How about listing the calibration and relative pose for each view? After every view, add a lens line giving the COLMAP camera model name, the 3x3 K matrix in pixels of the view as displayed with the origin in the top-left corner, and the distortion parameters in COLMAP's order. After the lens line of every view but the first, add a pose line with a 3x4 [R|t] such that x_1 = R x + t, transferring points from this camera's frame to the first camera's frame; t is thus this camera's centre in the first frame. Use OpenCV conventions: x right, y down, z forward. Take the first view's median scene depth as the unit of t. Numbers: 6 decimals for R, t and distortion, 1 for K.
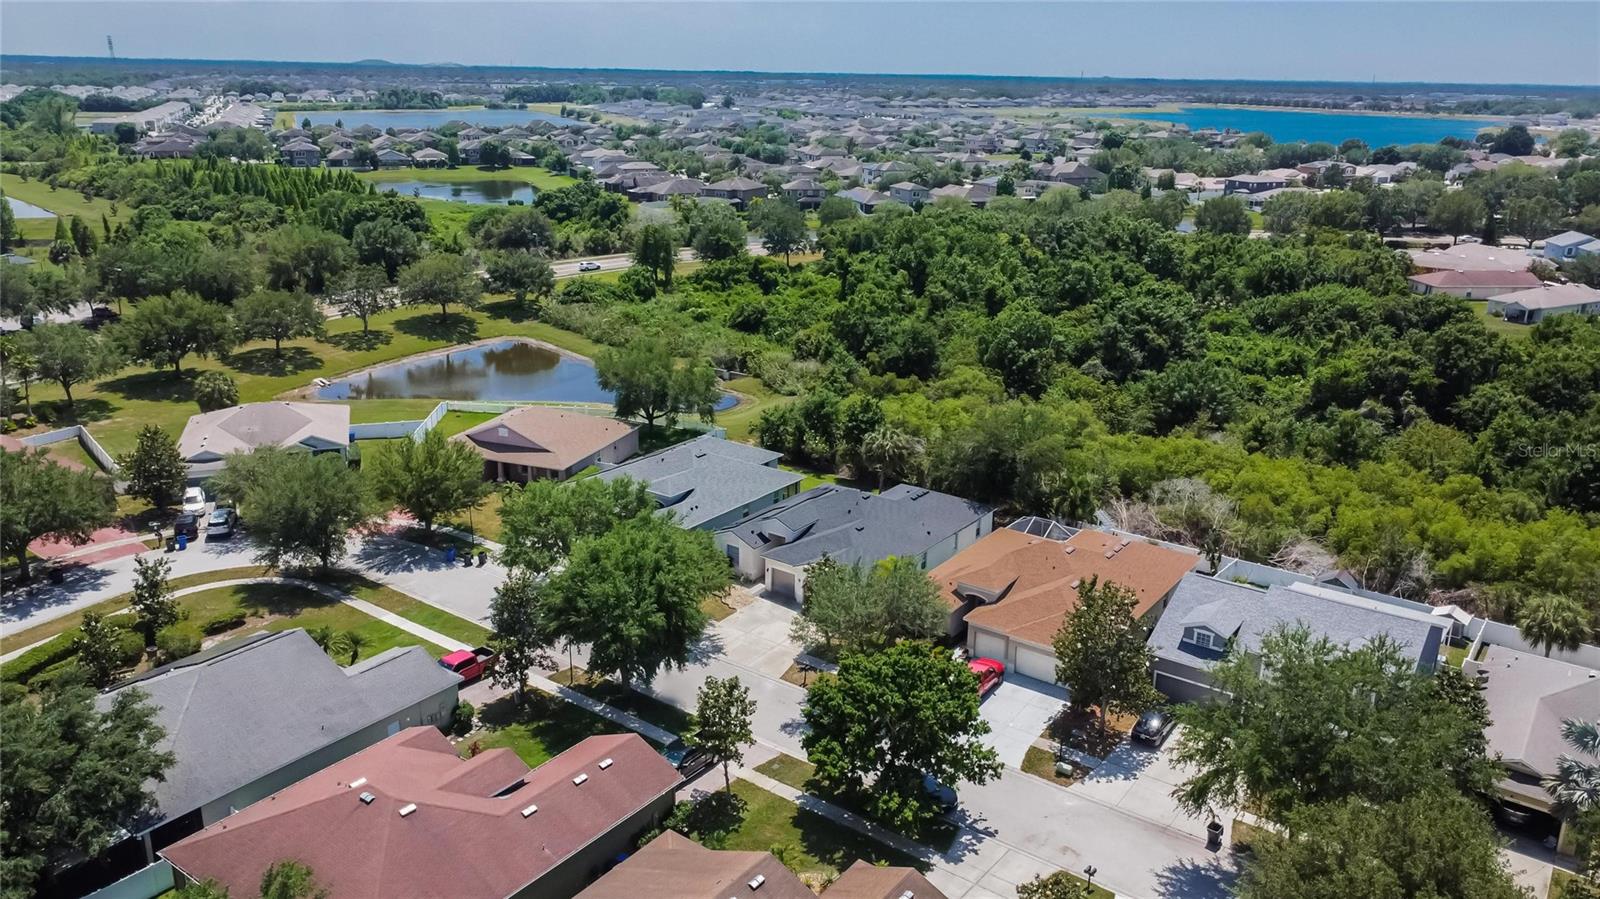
lens RADIAL K [[1184.8, 0, 803.7], [0, 1184.8, 458.2], [0, 0, 1]] dist [0.008713, 0.012788]
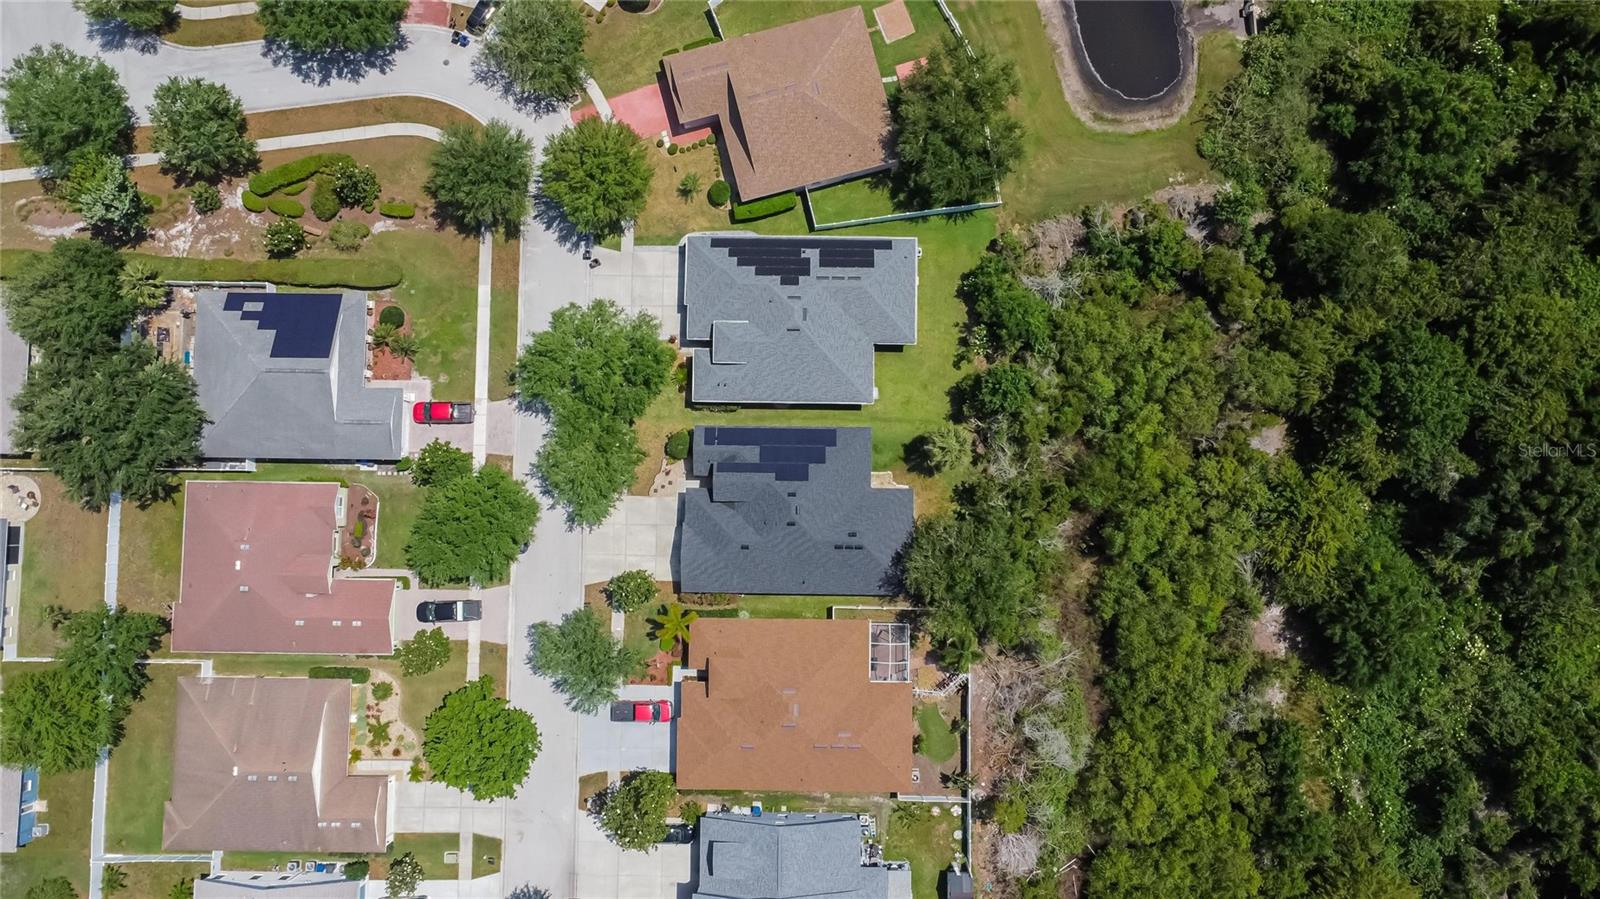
lens RADIAL K [[1184.8, 0, 814.1], [0, 1184.8, 446.5], [0, 0, 1]] dist [0.008713, 0.012788]
pose [[0.577017, 0.813771, -0.069486, 0.063115], [-0.254290, 0.259852, 0.931565, -0.775032], [0.776136, -0.519860, 0.356873, 0.497557]]
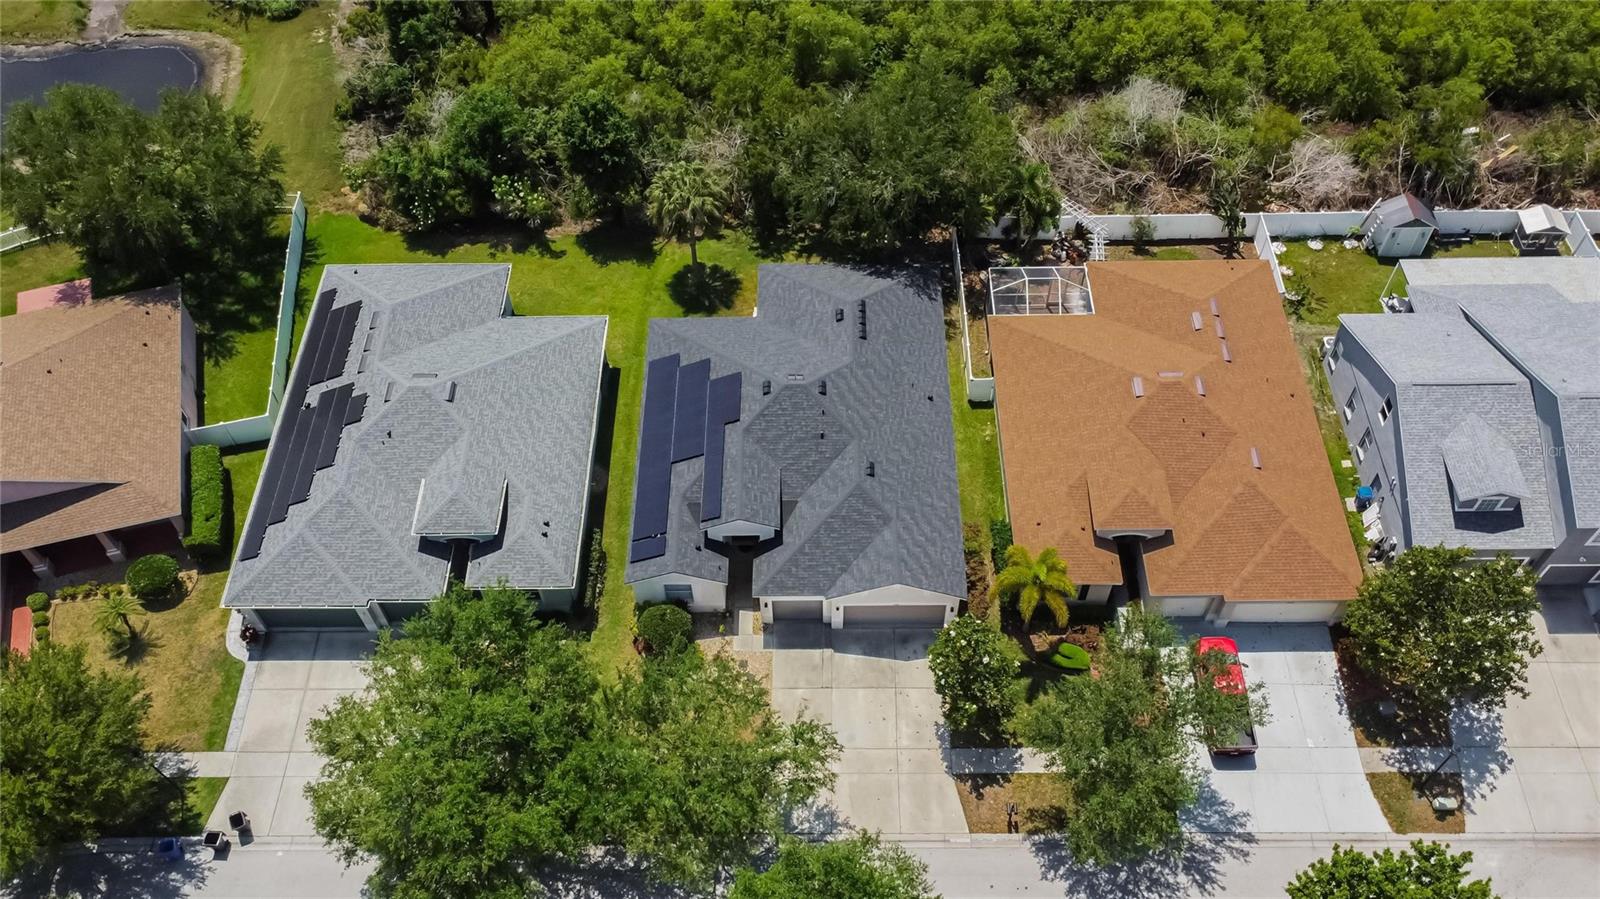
lens RADIAL K [[1276.7, 0, 811.2], [0, 1276.7, 491.7], [0, 0, 1]] dist [0.007796, 0.007336]
pose [[0.807464, -0.495116, 0.320720, -0.135084], [0.210629, 0.749808, 0.627235, -0.246175], [-0.551033, -0.438917, 0.709728, 0.403970]]
